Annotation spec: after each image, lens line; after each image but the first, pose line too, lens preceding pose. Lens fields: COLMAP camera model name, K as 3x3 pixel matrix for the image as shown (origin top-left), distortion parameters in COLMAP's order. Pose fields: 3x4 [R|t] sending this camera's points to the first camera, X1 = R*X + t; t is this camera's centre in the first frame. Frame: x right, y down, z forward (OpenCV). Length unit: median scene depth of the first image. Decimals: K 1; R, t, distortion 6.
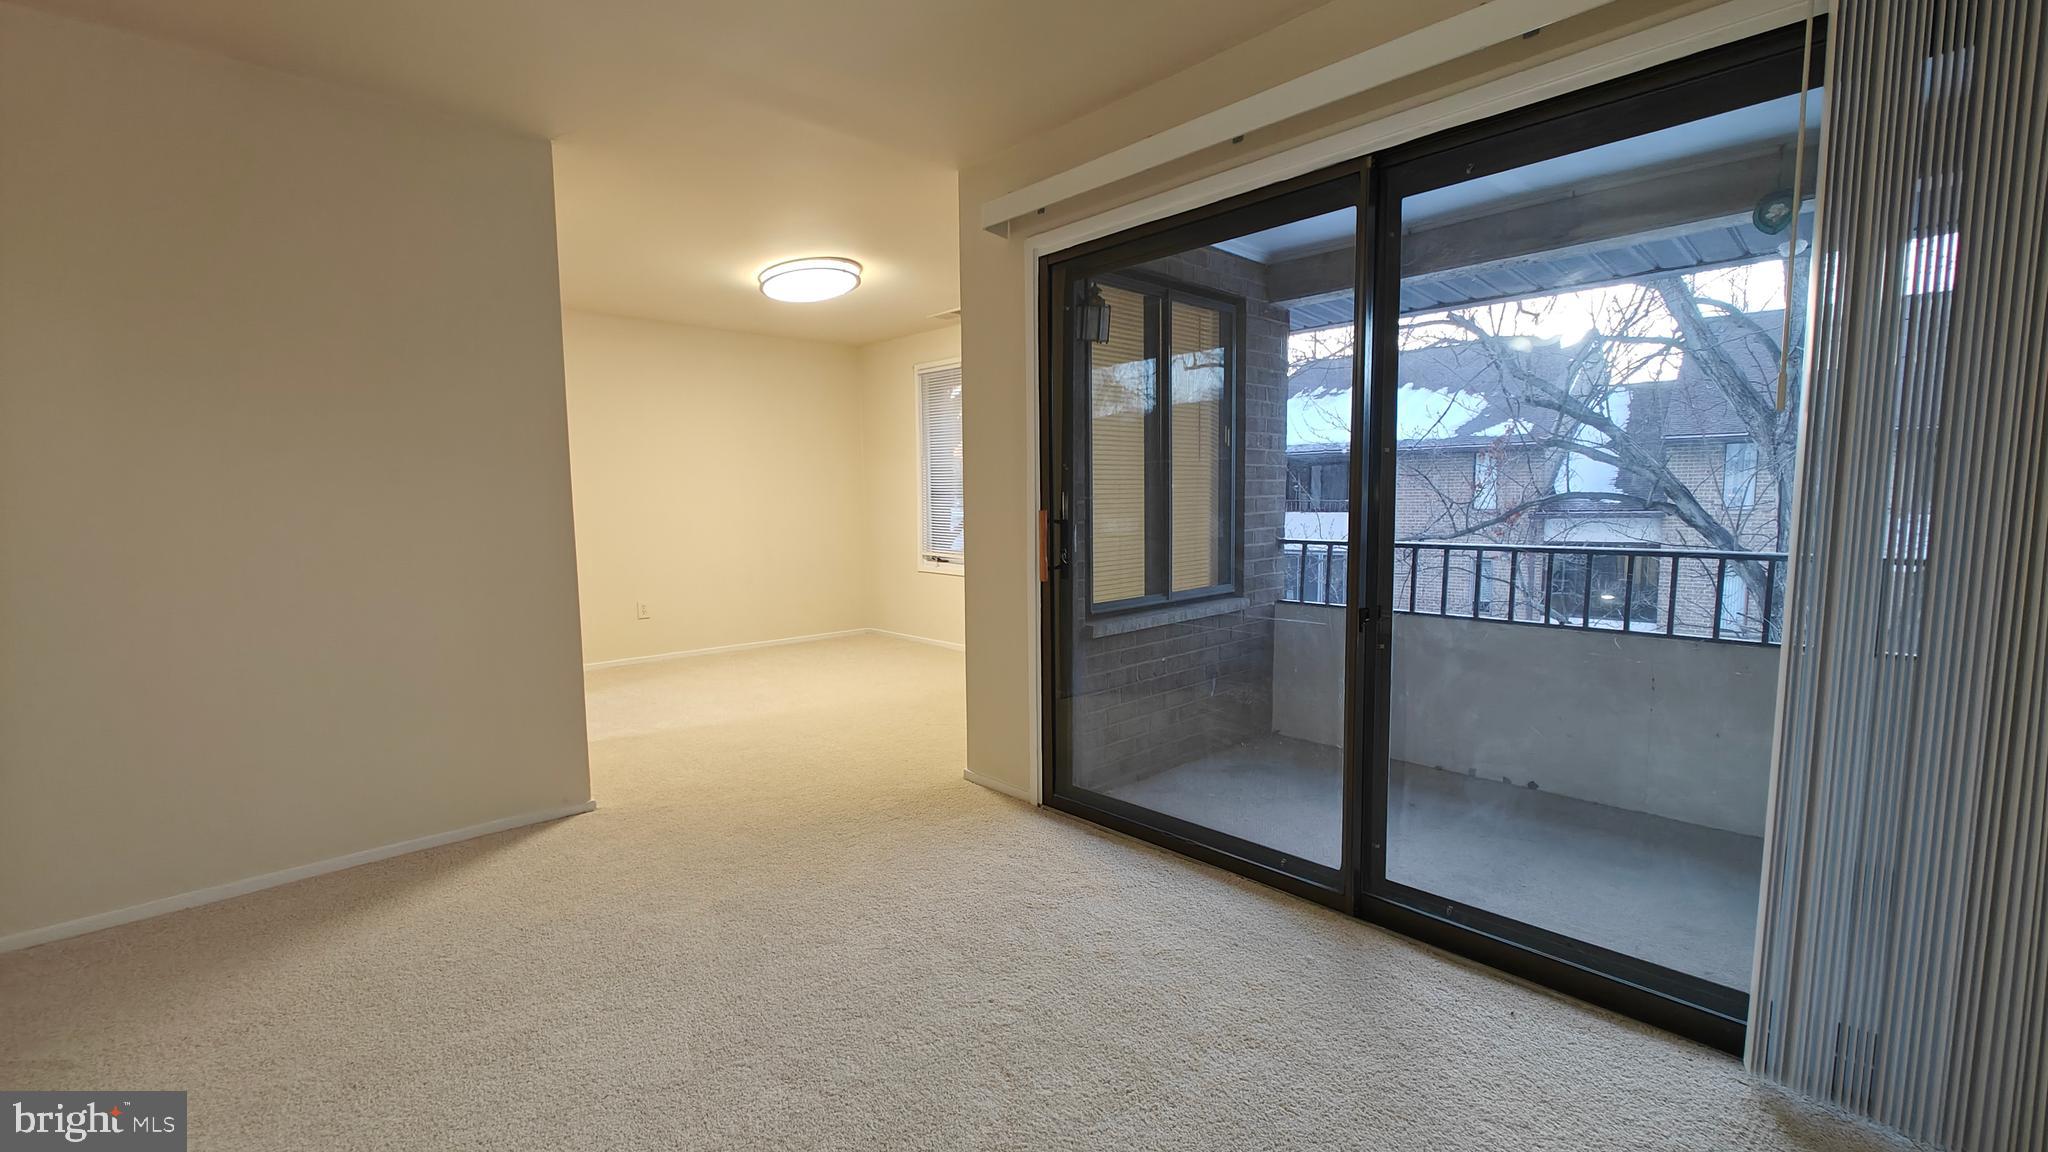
lens RADIAL K [[862.2, 0, 1024.2], [0, 862.2, 578.6], [0, 0, 1]] dist [-0.002191, 0.000905]
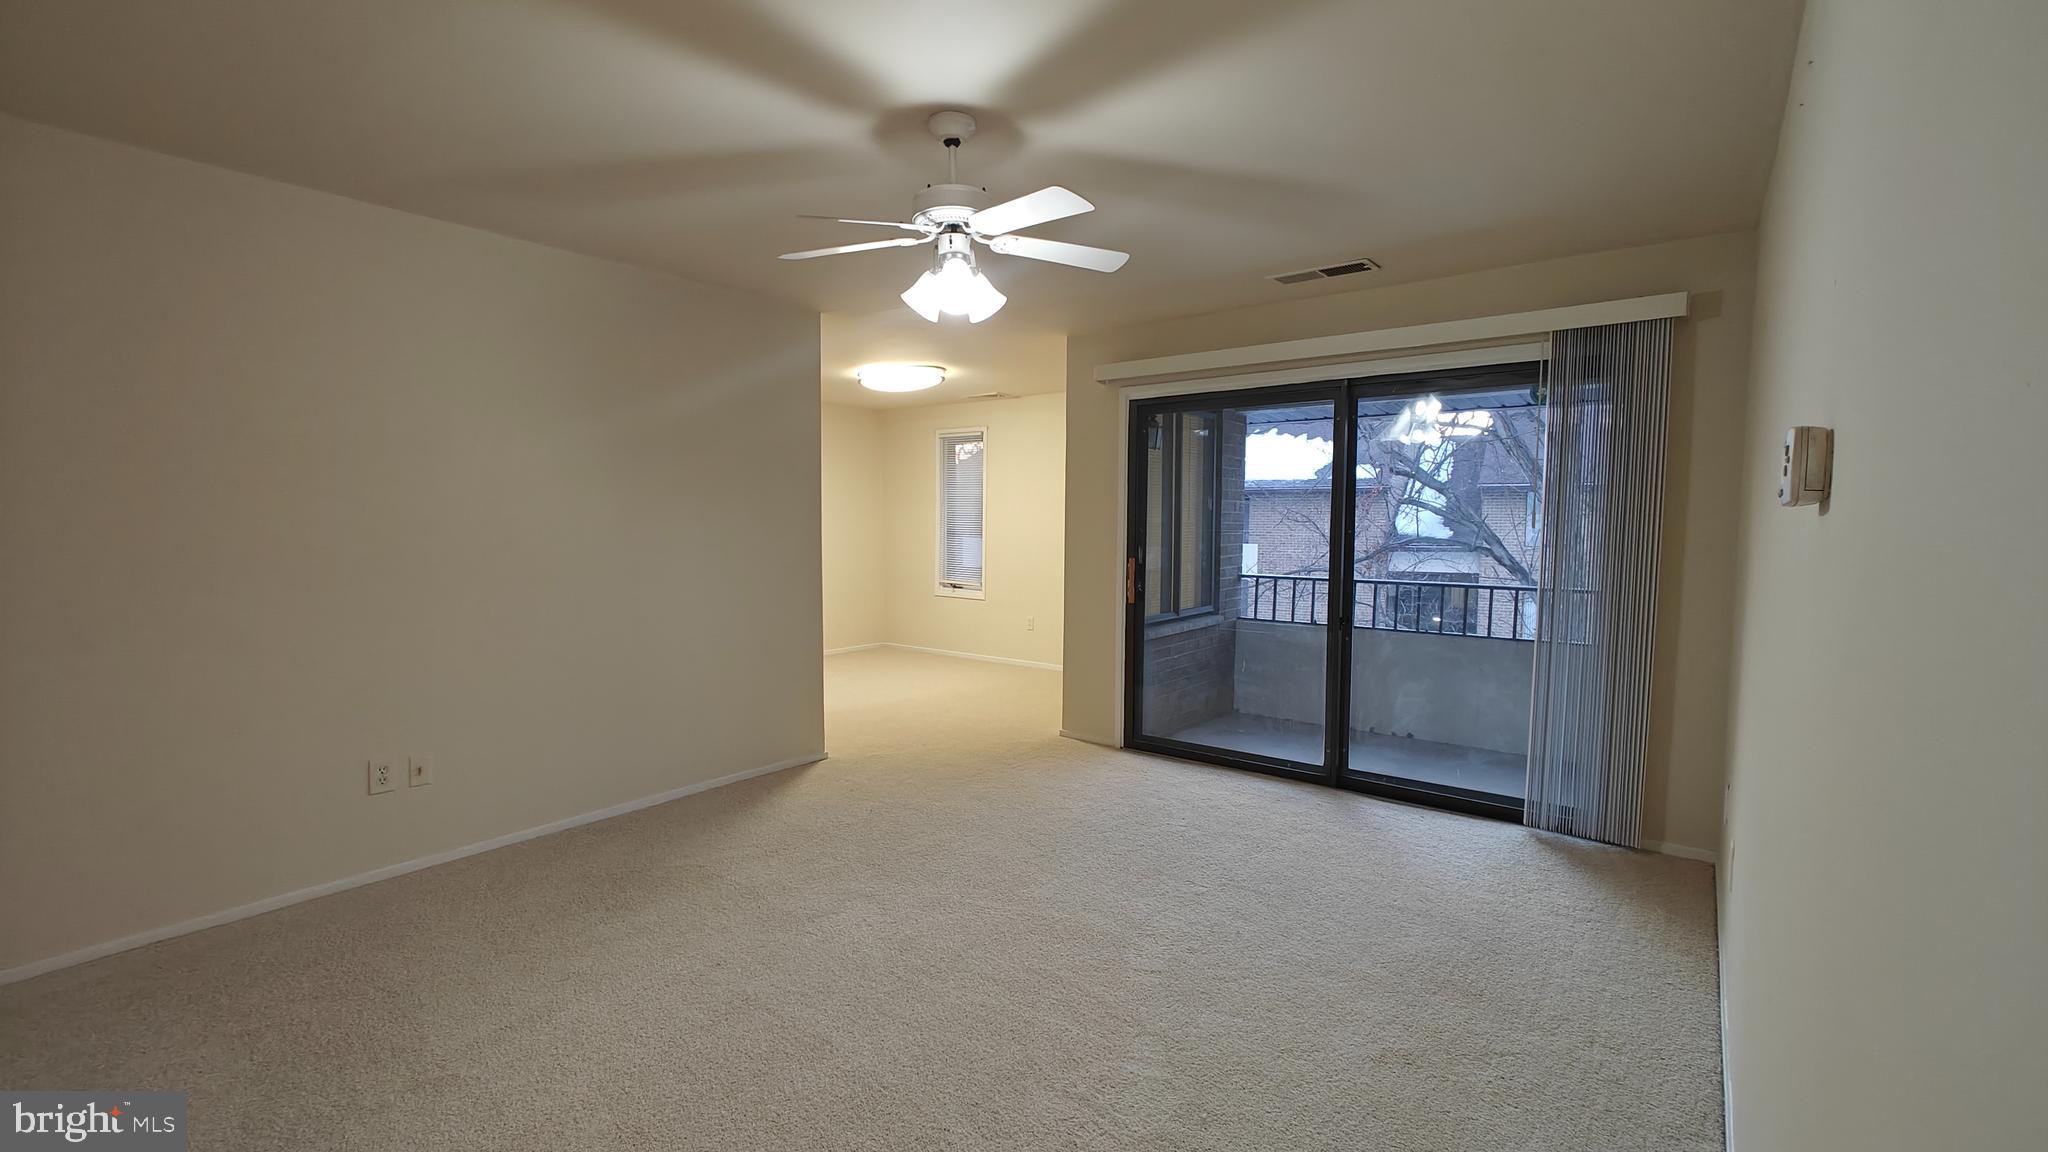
lens RADIAL K [[862.2, 0, 1032.4], [0, 862.2, 580.2], [0, 0, 1]] dist [-0.002191, 0.000905]
pose [[0.987439, 0.006016, 0.157886, -0.287801], [-0.001893, 0.999654, -0.026254, 0.002491], [-0.157990, 0.025626, 0.987108, -0.378394]]
